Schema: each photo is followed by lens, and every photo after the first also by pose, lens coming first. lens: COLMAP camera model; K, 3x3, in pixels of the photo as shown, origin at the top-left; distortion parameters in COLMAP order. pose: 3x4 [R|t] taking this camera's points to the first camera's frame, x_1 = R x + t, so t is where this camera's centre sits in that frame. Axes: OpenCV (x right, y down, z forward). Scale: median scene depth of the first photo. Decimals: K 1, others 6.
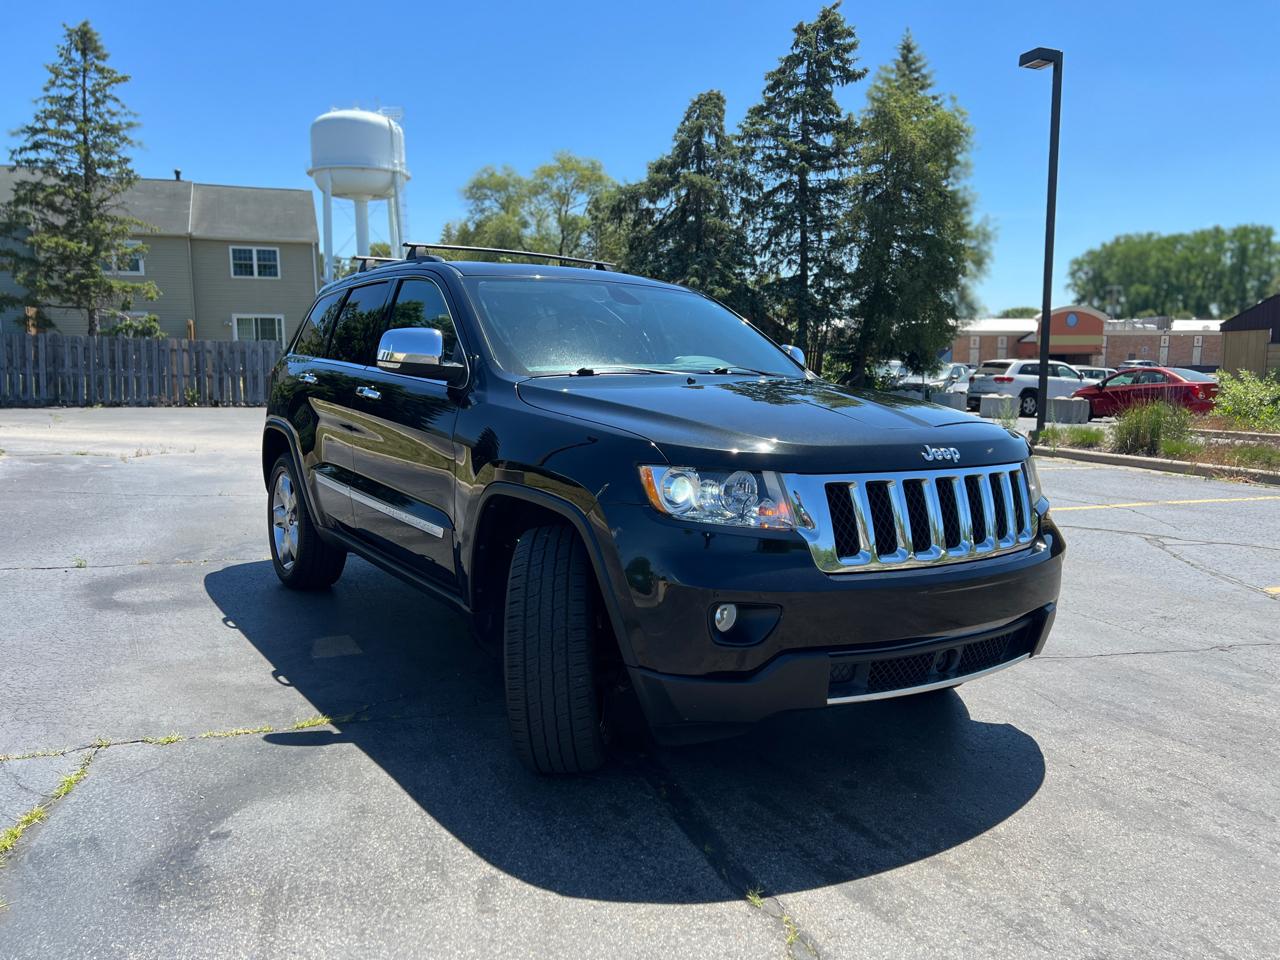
lens RADIAL K [[960.7, 0, 641.4], [0, 960.7, 488.8], [0, 0, 1]] dist [0.057318, -0.058761]
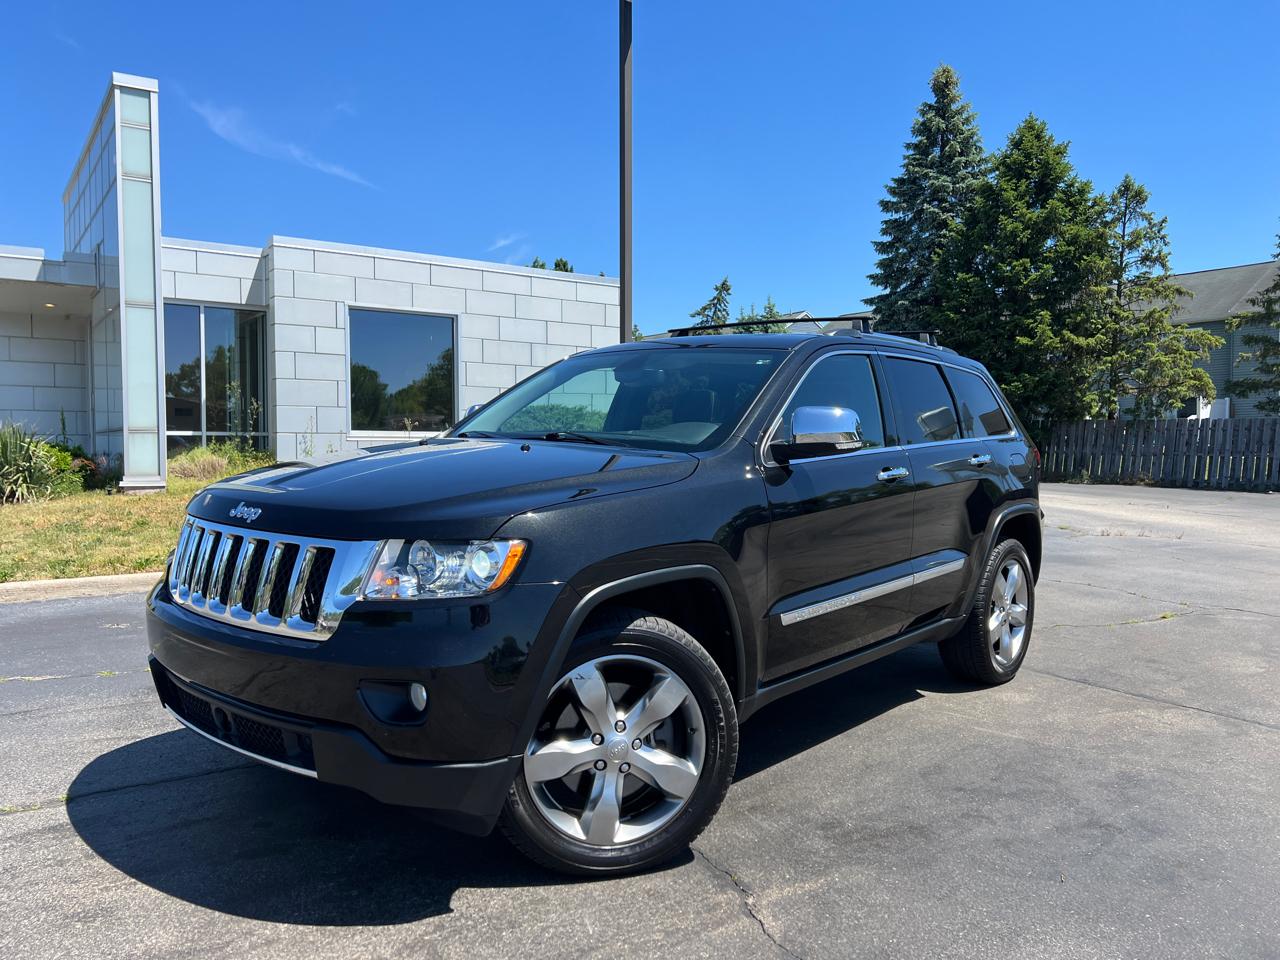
lens RADIAL K [[960.7, 0, 635.0], [0, 960.7, 485.2], [0, 0, 1]] dist [0.057318, -0.058761]
pose [[0.253217, 0.045693, -0.966330, 0.126389], [-0.134883, 0.990795, 0.011506, -0.011905], [0.957960, 0.127428, 0.257049, 0.103028]]
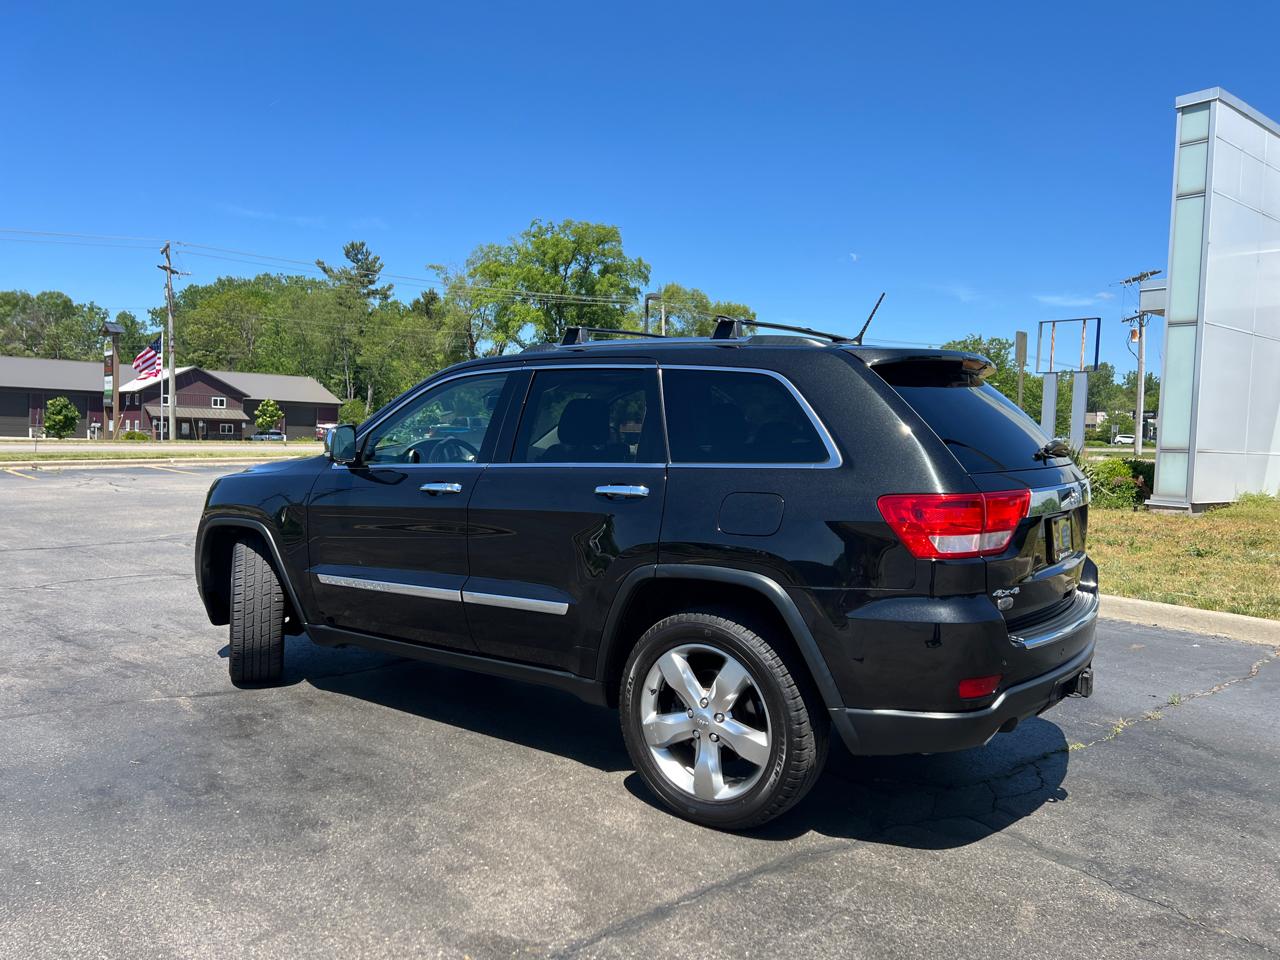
lens RADIAL K [[960.7, 0, 630.7], [0, 960.7, 493.5], [0, 0, 1]] dist [0.057318, -0.058761]
pose [[-0.948127, -0.006417, -0.317827, 0.028557], [-0.070154, 0.979370, 0.189507, -0.043159], [0.310054, 0.201973, -0.929018, 0.302410]]
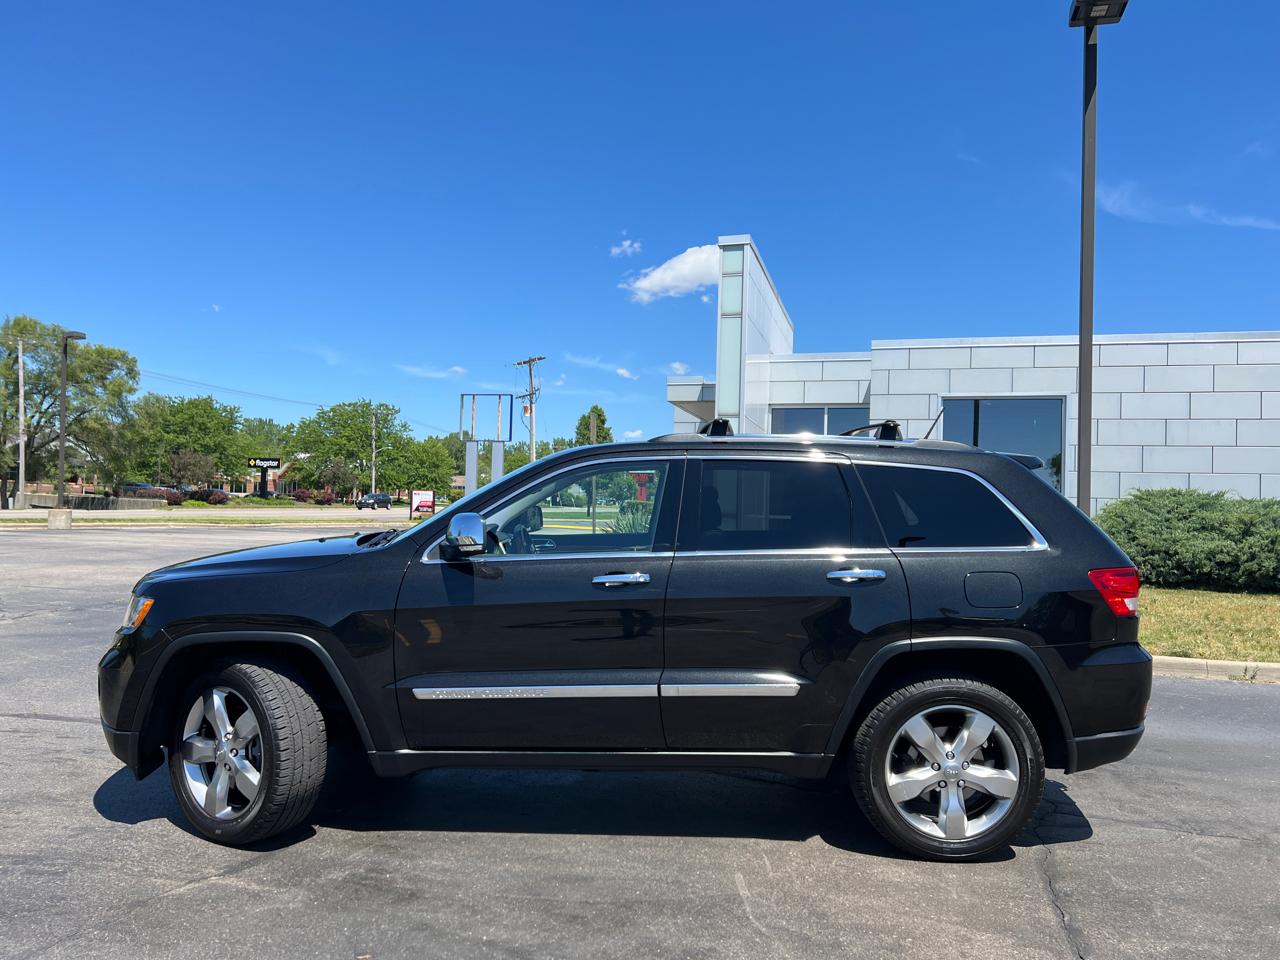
lens RADIAL K [[960.7, 0, 634.0], [0, 960.7, 504.5], [0, 0, 1]] dist [0.057318, -0.058761]
pose [[-0.573004, -0.018172, -0.819351, 0.115674], [-0.134735, 0.988240, 0.072308, -0.036004], [0.808402, 0.151828, -0.568713, 0.241678]]
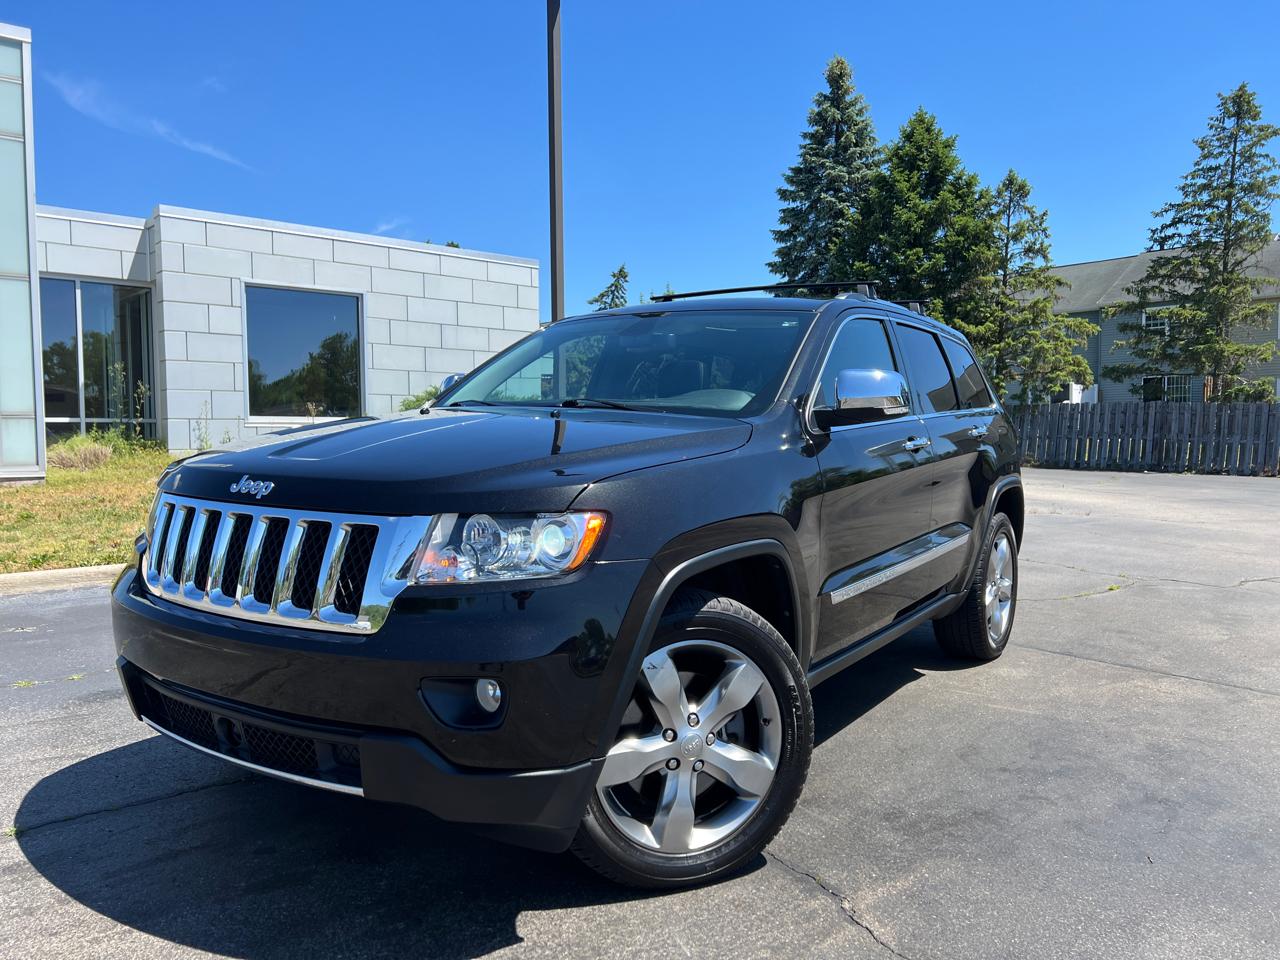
lens RADIAL K [[960.7, 0, 638.8], [0, 960.7, 484.5], [0, 0, 1]] dist [0.057318, -0.058761]
pose [[0.366664, 0.051422, -0.928931, 0.112254], [-0.123020, 0.992384, 0.006377, -0.007849], [0.922184, 0.111939, 0.370197, 0.091392]]
